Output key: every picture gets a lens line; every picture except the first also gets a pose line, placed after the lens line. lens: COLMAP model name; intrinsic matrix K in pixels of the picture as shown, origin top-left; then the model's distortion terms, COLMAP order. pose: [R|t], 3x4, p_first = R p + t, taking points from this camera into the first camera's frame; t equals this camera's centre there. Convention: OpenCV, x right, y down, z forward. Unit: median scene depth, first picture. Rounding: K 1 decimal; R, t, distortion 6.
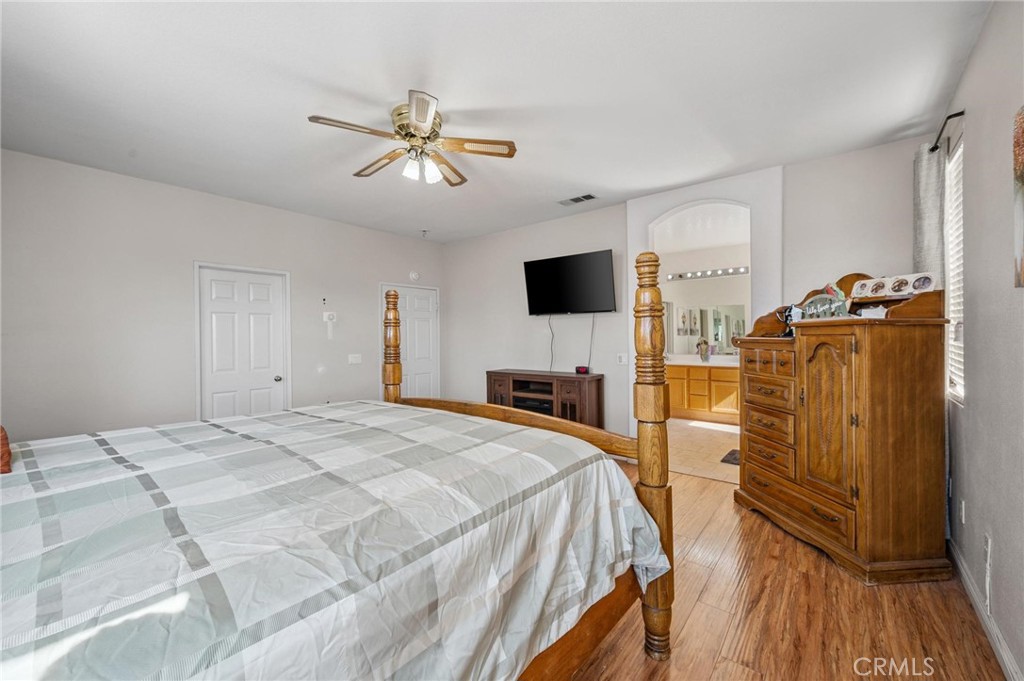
lens RADIAL K [[414.5, 0, 511.9], [0, 414.5, 338.6], [0, 0, 1]] dist [-0.000172, -0.000070]
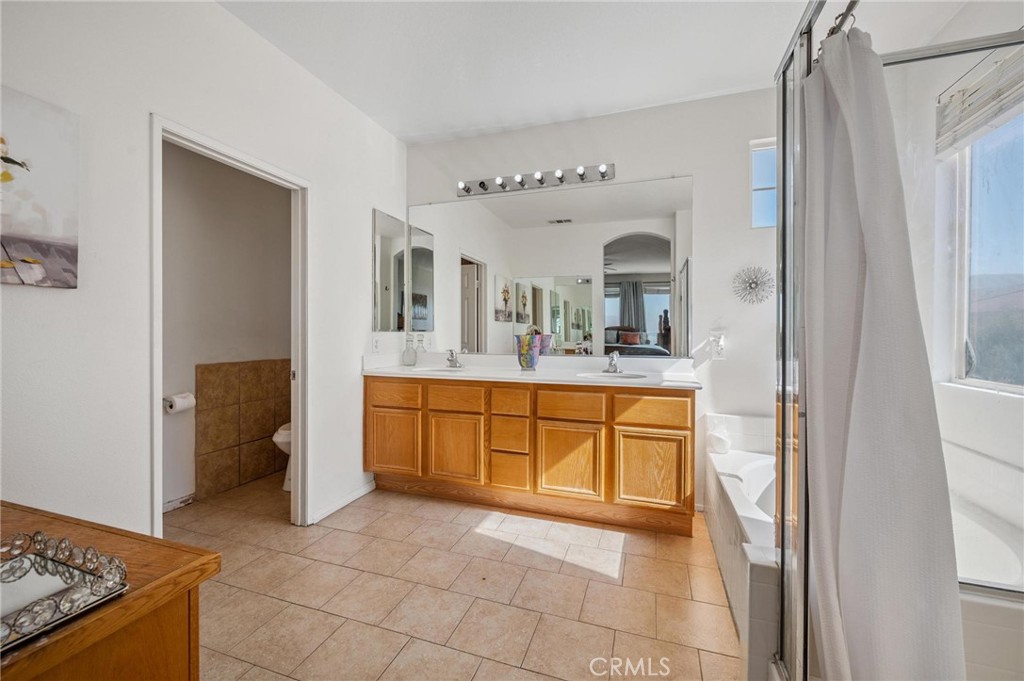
lens RADIAL K [[414.5, 0, 513.3], [0, 414.5, 334.8], [0, 0, 1]] dist [-0.000172, -0.000070]
pose [[0.936549, 0.008835, 0.350425, 0.252717], [-0.009909, 0.999950, 0.001271, 0.014073], [-0.350396, -0.004663, 0.936590, 0.502140]]
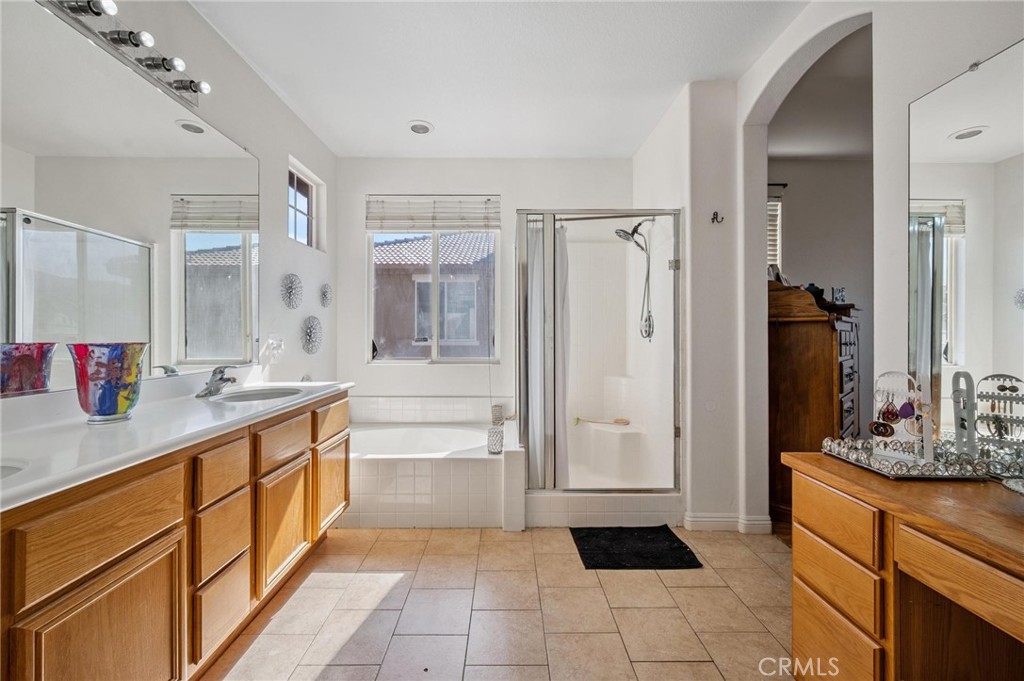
lens RADIAL K [[414.5, 0, 512.3], [0, 414.5, 334.3], [0, 0, 1]] dist [-0.000172, -0.000070]
pose [[-0.640753, 0.009668, 0.767686, 0.153293], [0.010842, 0.999935, -0.003543, 0.013192], [-0.767670, 0.006053, -0.640817, 0.841870]]
